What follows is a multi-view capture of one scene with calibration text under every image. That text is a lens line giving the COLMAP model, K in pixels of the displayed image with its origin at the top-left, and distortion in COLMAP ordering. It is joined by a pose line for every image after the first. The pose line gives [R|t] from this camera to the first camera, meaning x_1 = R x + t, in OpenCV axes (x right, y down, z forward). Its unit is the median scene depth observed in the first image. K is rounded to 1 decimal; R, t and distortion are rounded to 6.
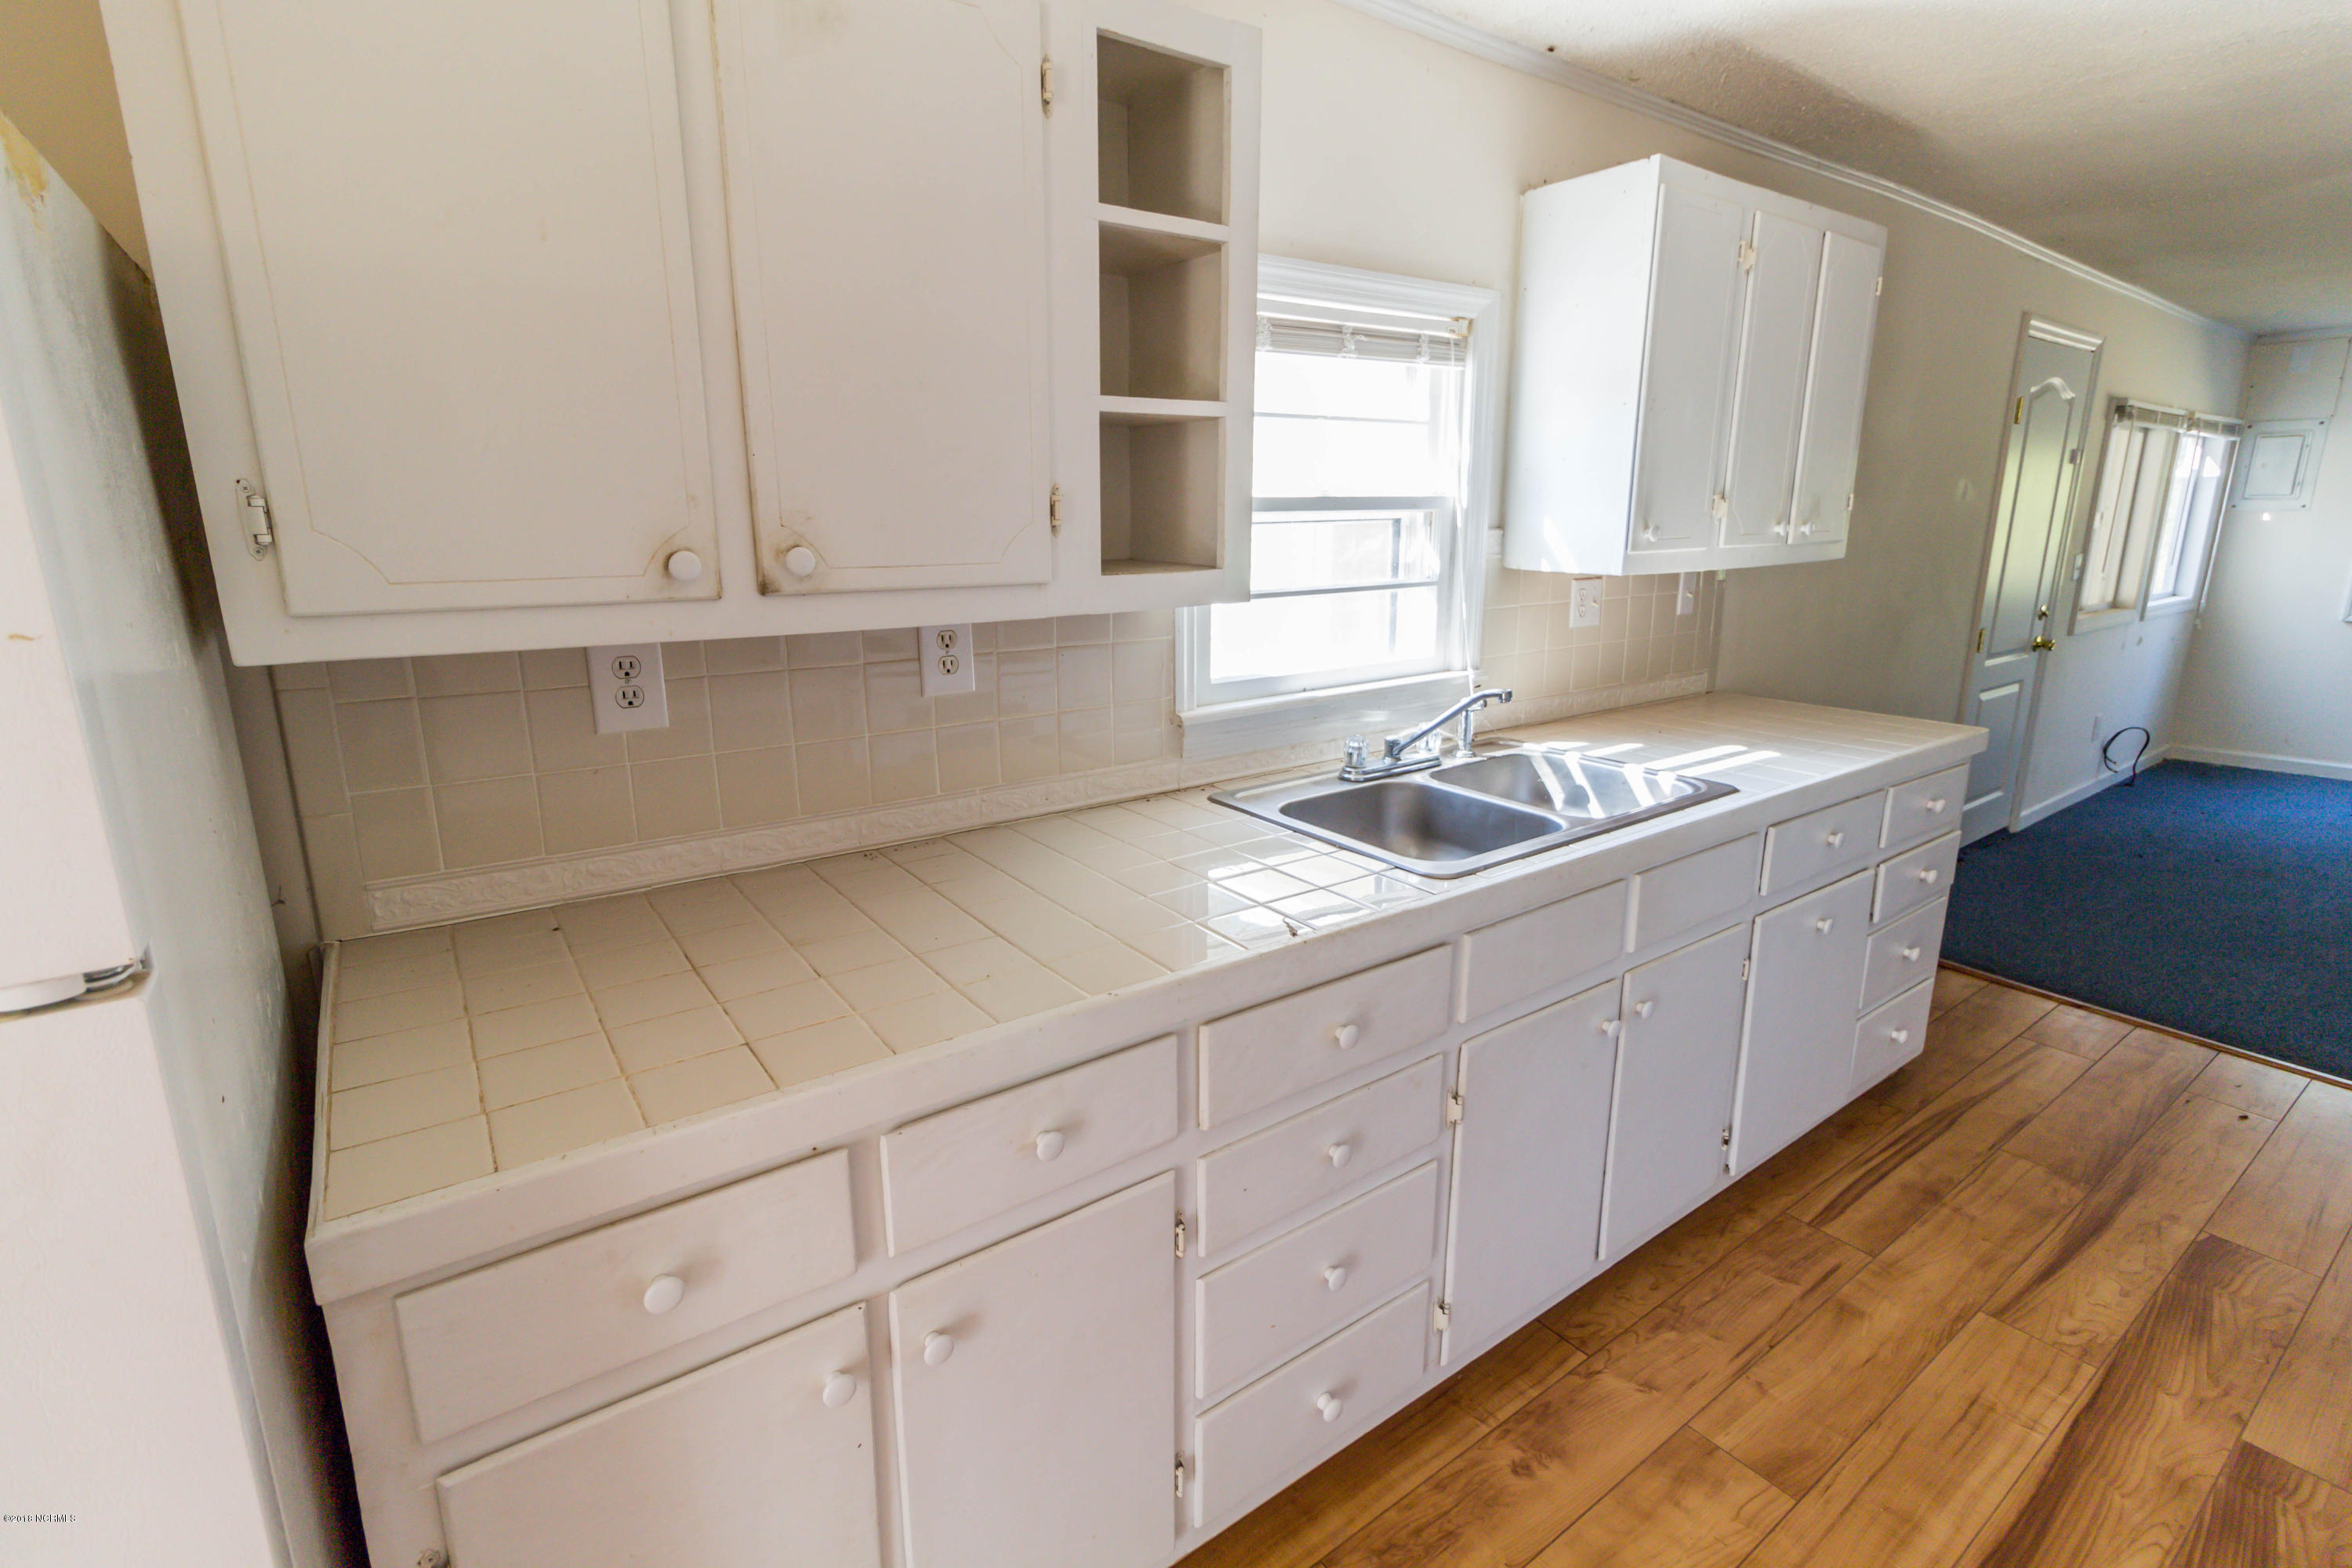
lens RADIAL K [[1080.6, 0, 1172.6], [0, 1080.6, 760.7], [0, 0, 1]] dist [0.001490, 0.000309]
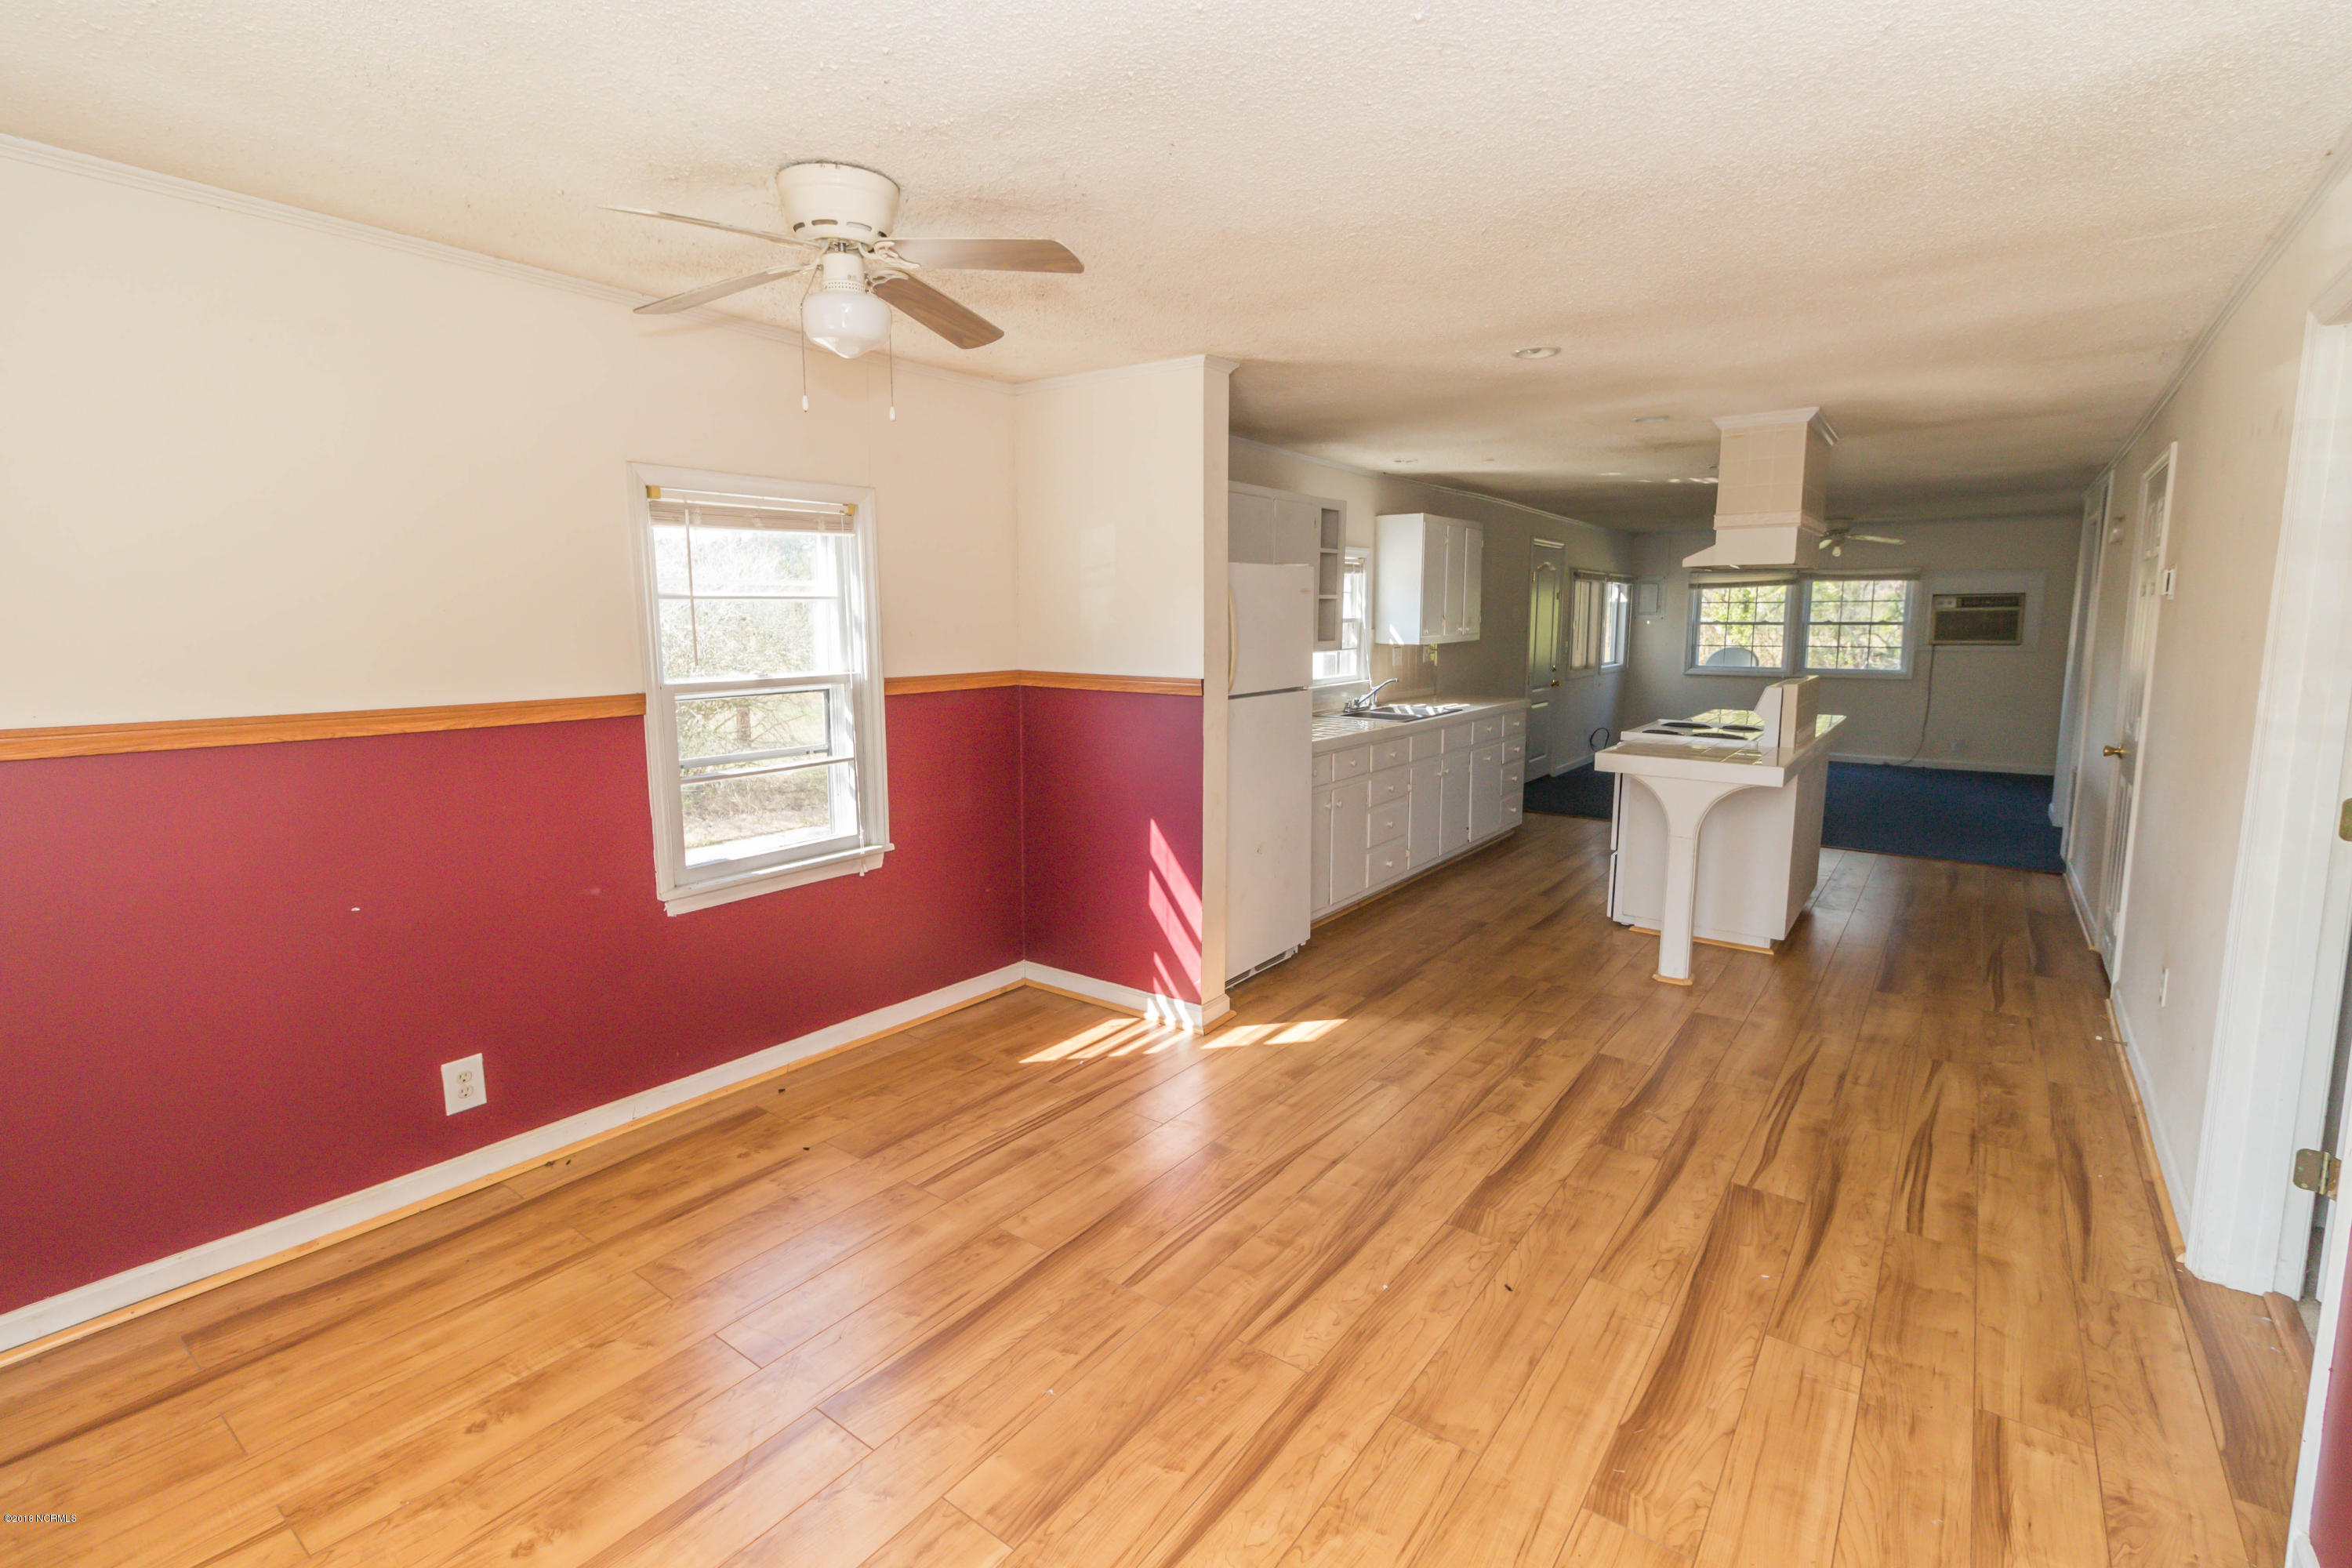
lens RADIAL K [[1080.6, 0, 1167.1], [0, 1080.6, 768.0], [0, 0, 1]] dist [0.001490, 0.000309]
pose [[0.953223, -0.039985, 0.299611, -1.261196], [0.065597, 0.994954, -0.075916, 0.380840], [-0.295063, 0.092019, 0.951036, -1.744791]]
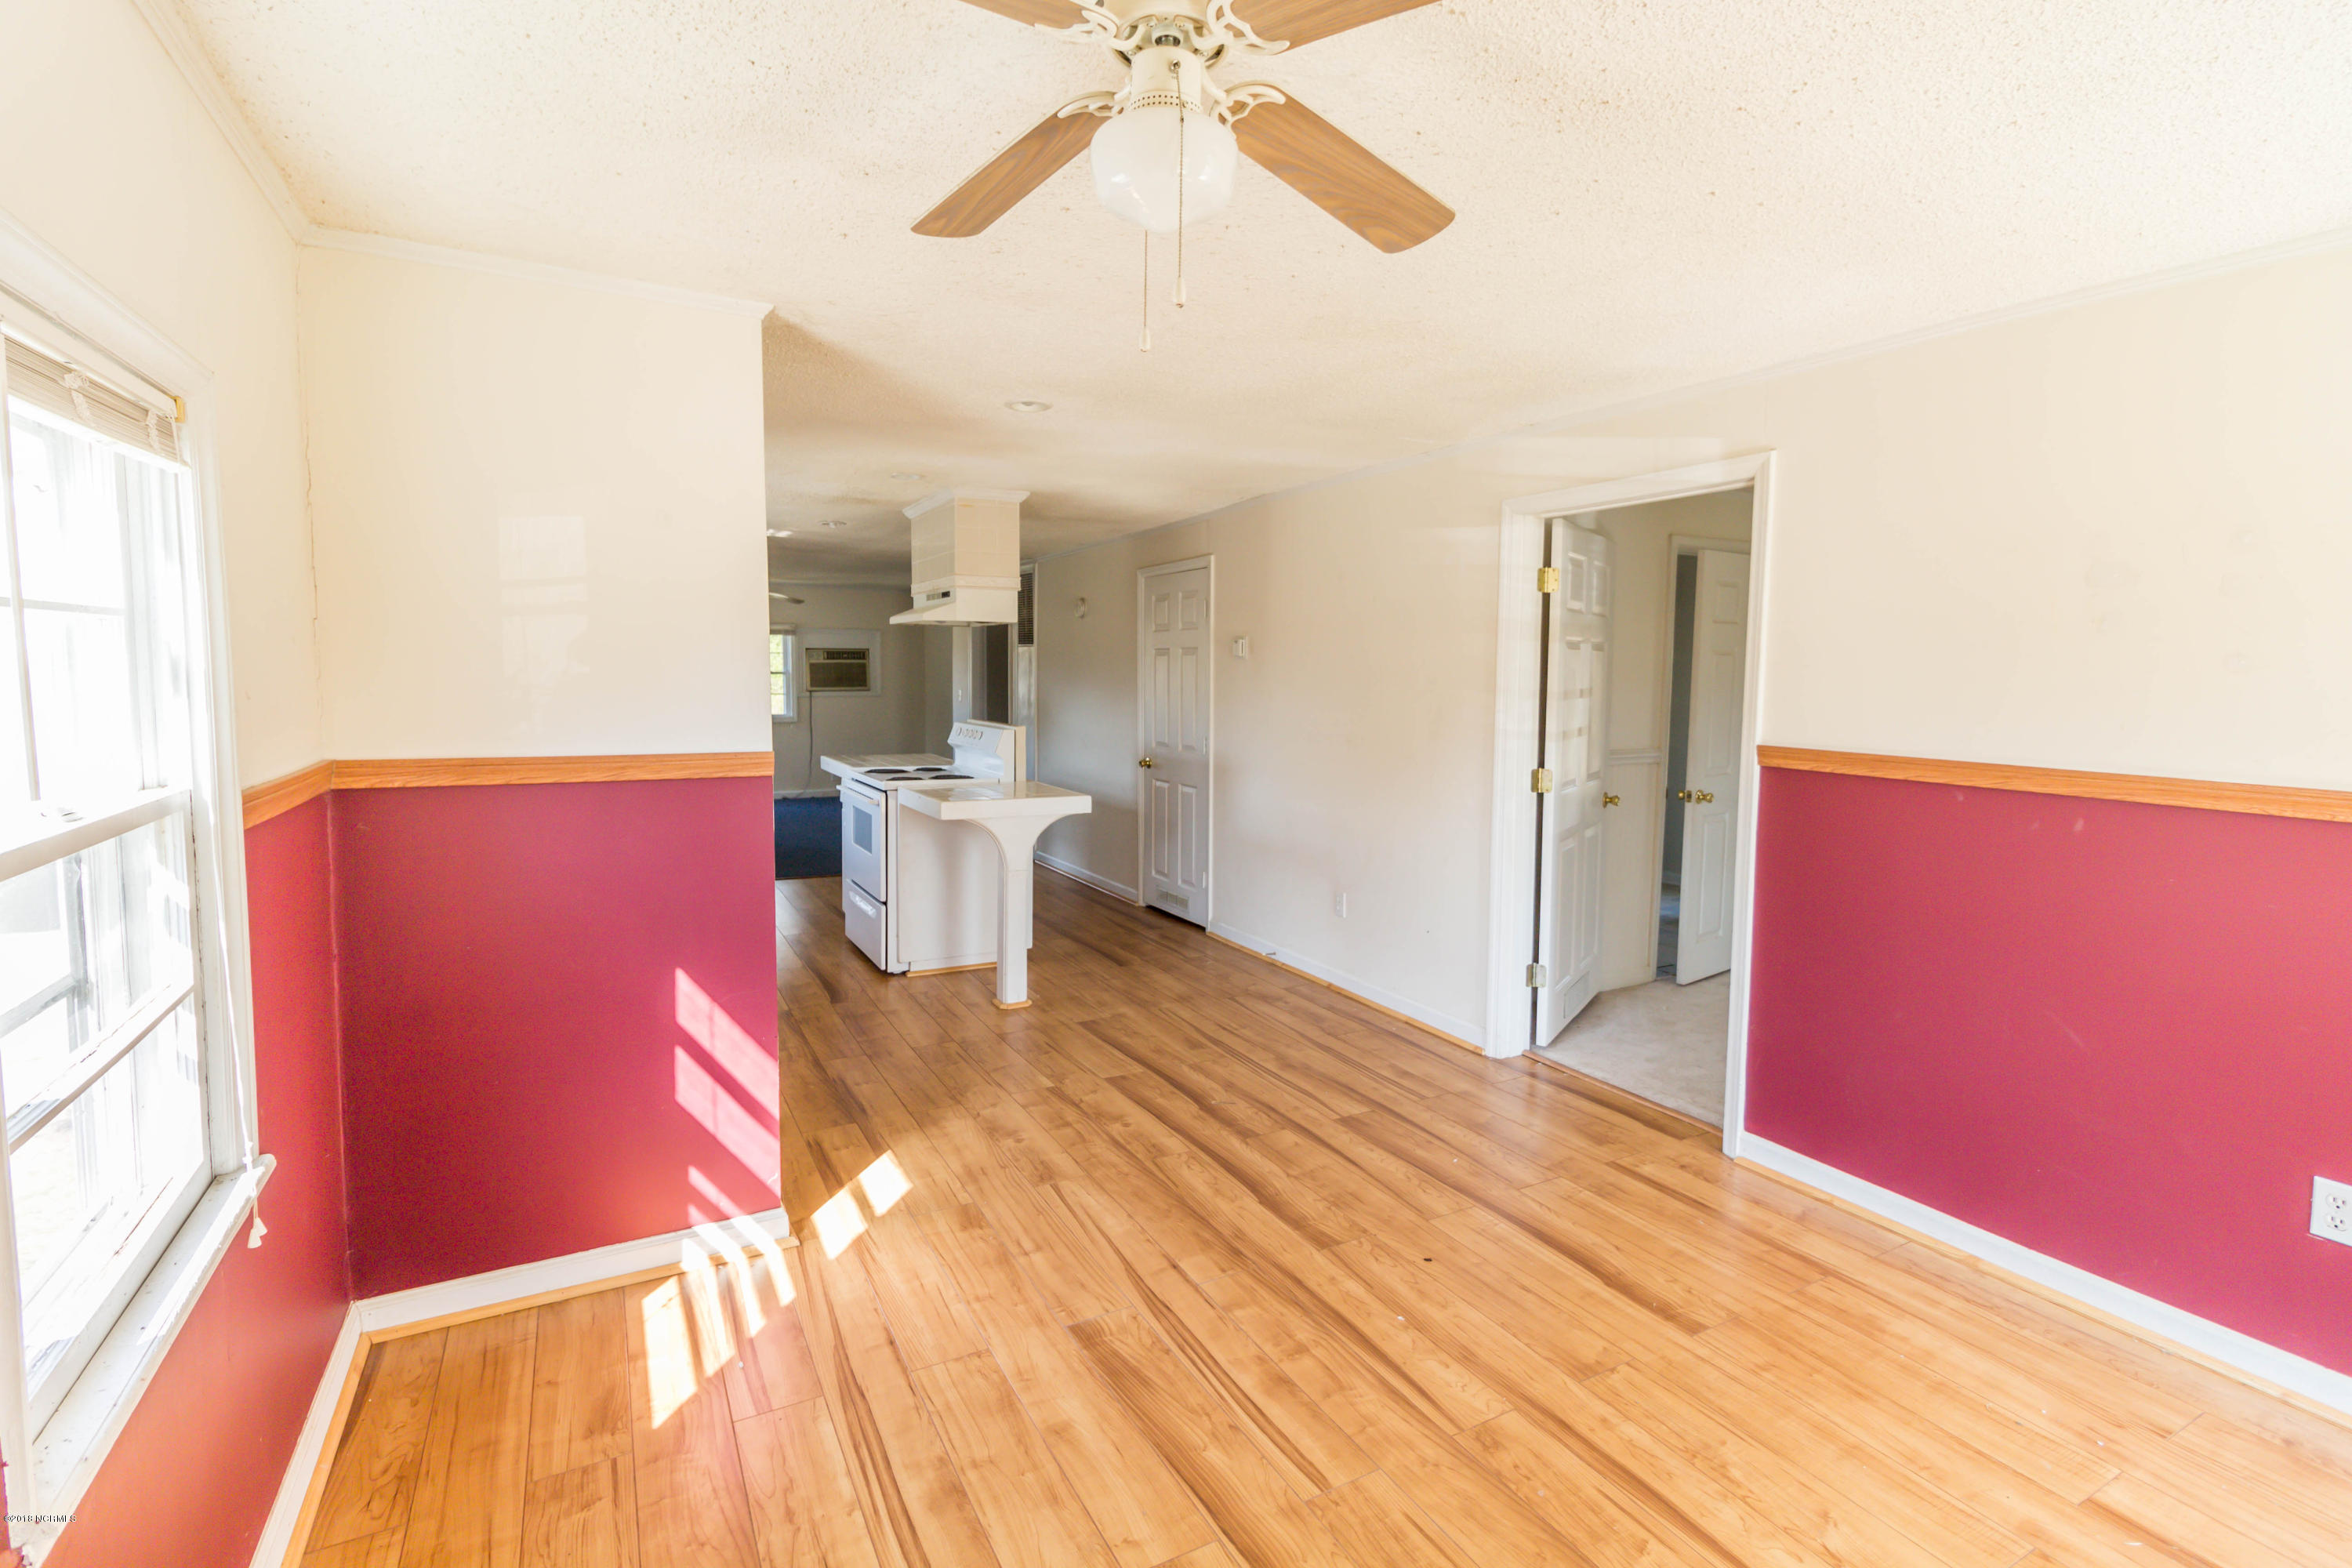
lens RADIAL K [[1080.6, 0, 1172.2], [0, 1080.6, 766.2], [0, 0, 1]] dist [0.001490, 0.000309]
pose [[0.124599, -0.083562, 0.988682, -1.891494], [0.210759, 0.975937, 0.055923, 0.140392], [-0.969565, 0.201406, 0.139212, -0.674723]]
